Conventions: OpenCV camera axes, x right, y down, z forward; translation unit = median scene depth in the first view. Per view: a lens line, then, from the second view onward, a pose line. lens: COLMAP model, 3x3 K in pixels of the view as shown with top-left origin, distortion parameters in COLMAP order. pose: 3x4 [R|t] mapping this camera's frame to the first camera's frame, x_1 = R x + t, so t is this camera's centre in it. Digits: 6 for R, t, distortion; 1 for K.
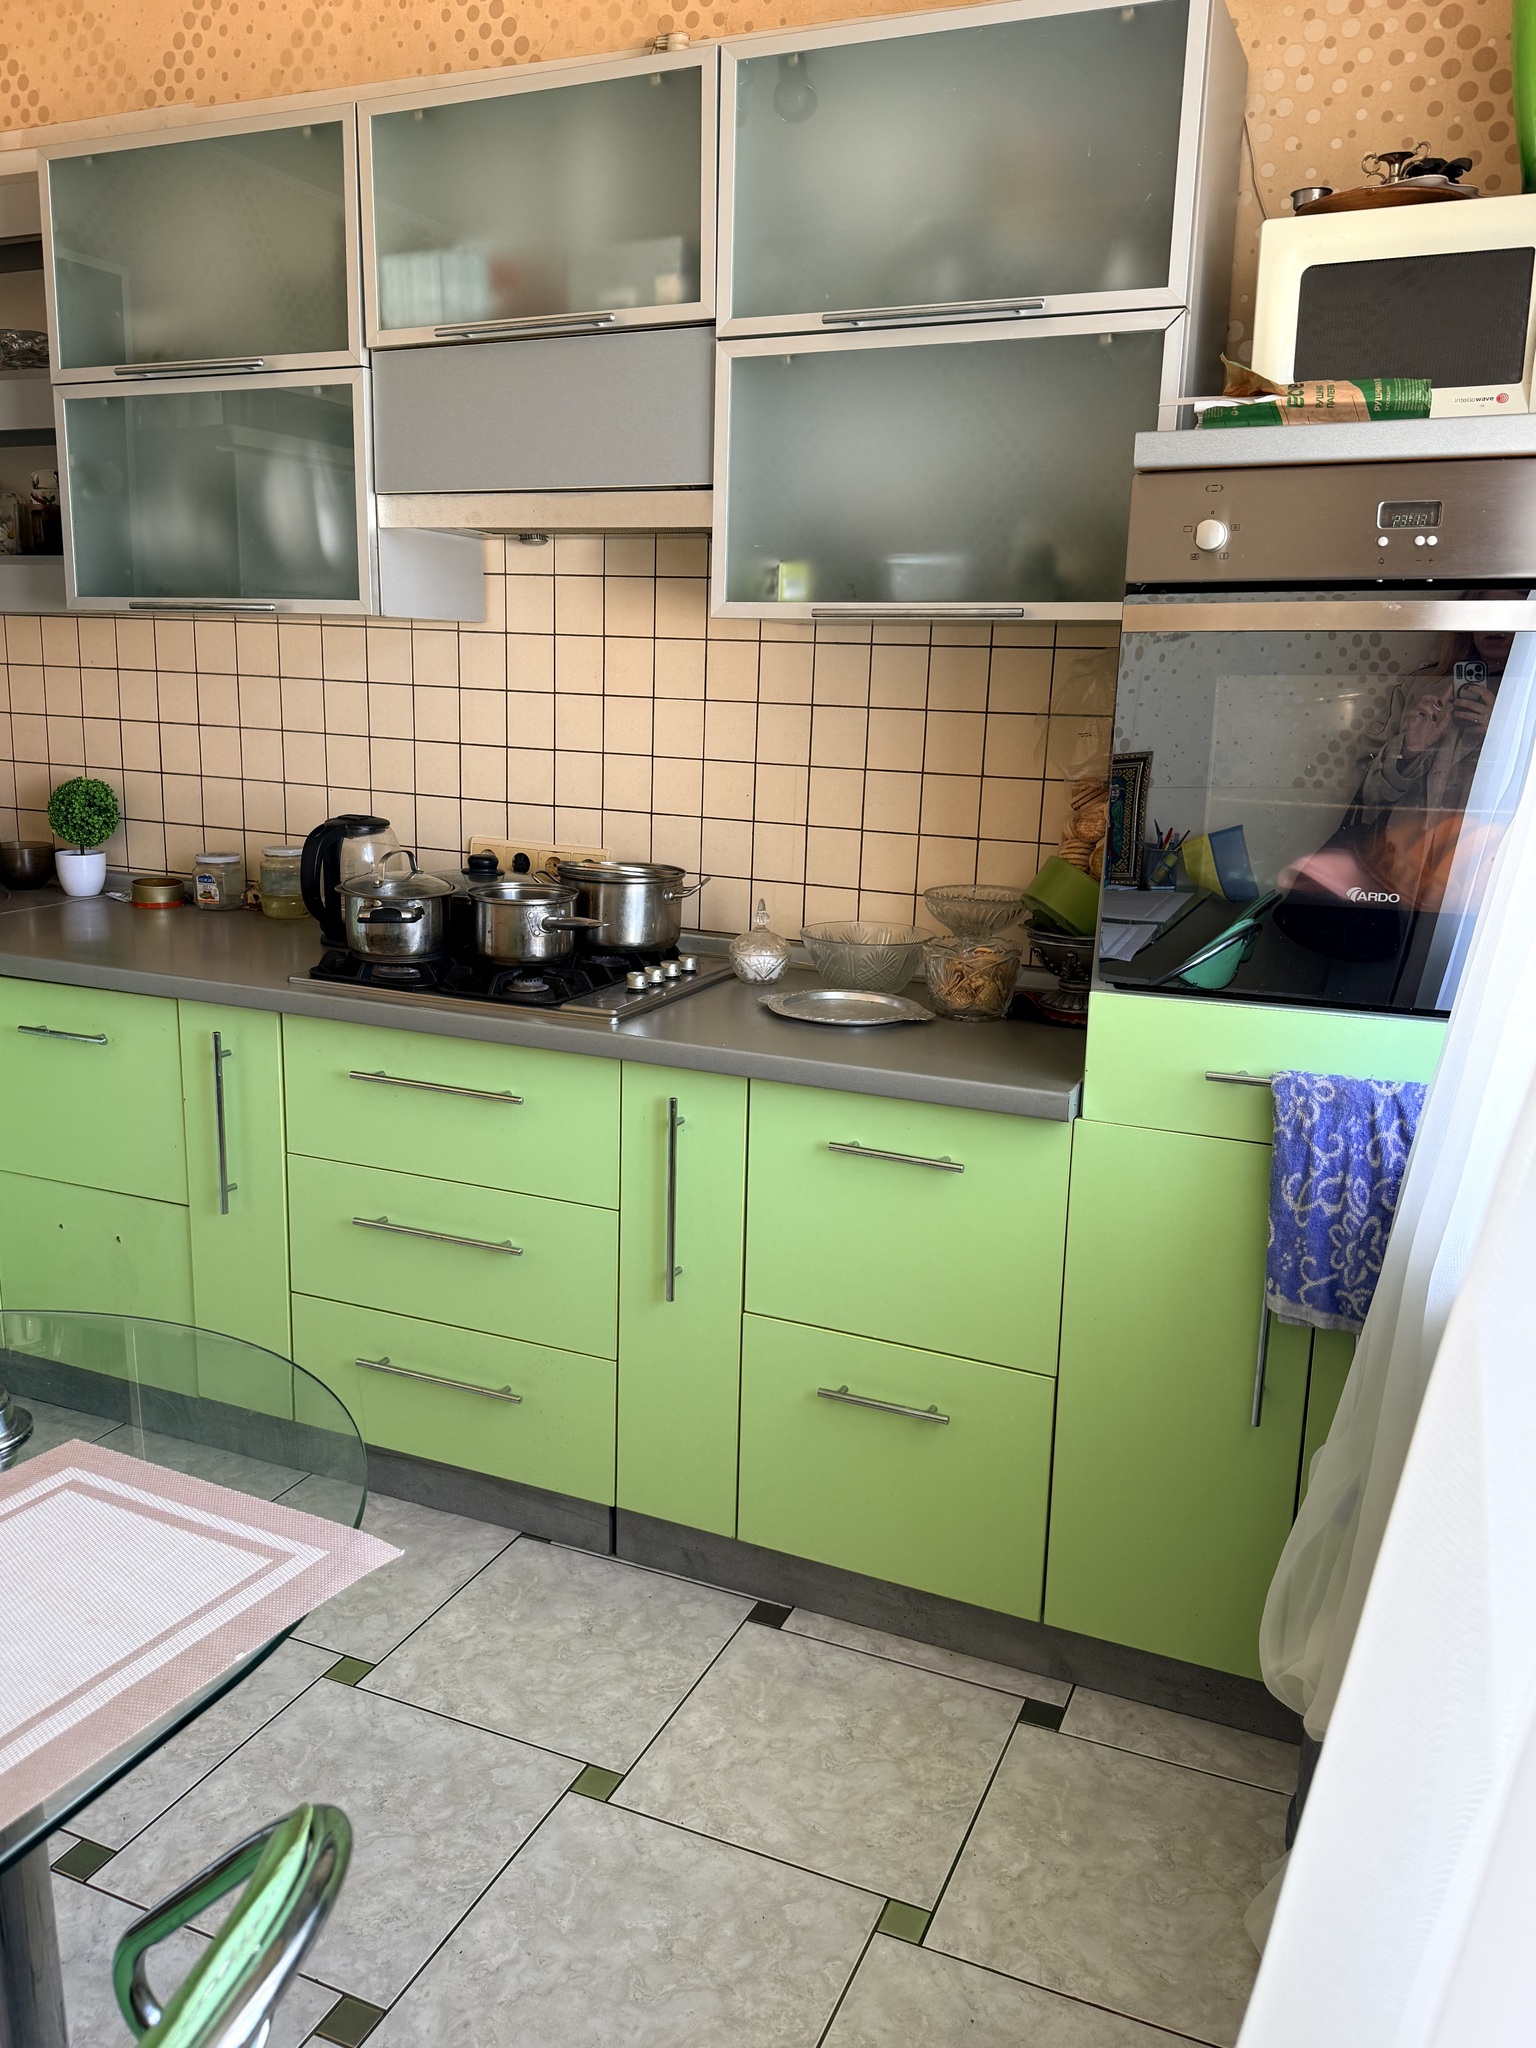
lens RADIAL K [[1559.4, 0, 737.0], [0, 1559.4, 1021.1], [0, 0, 1]] dist [0.079419, -0.109802]
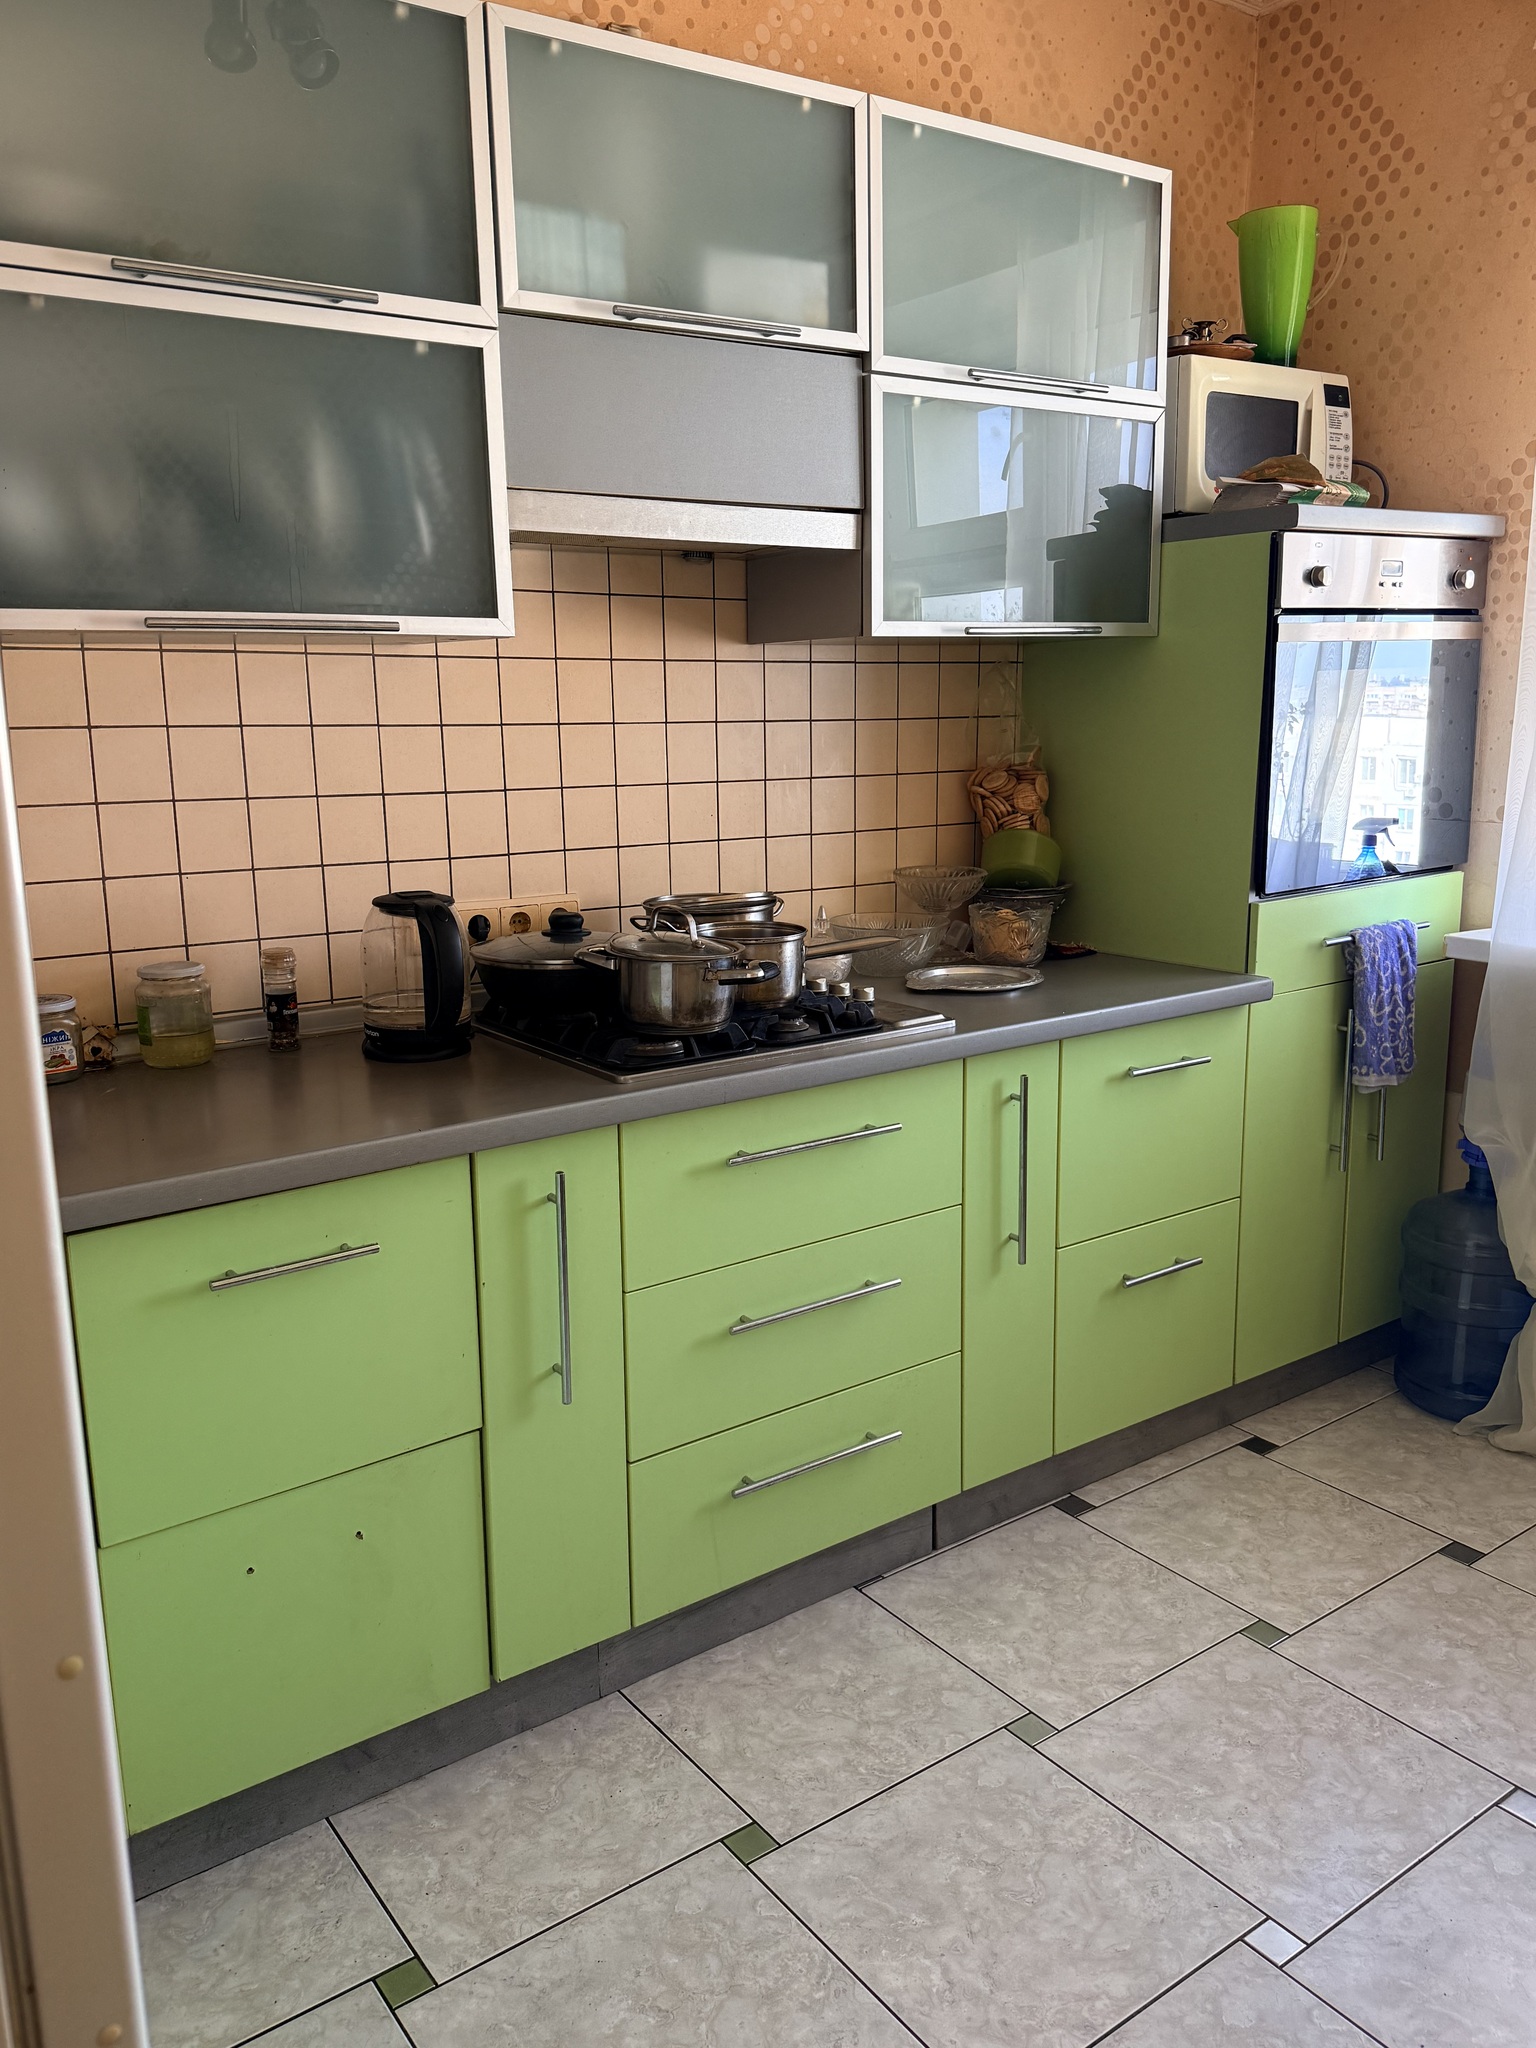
lens RADIAL K [[1559.4, 0, 774.4], [0, 1559.4, 1024.9], [0, 0, 1]] dist [0.079419, -0.109802]
pose [[0.508839, -0.208980, 0.835111, -1.064333], [0.221715, 0.969175, 0.107436, -0.144566], [-0.831821, 0.130489, 0.539488, 0.570818]]
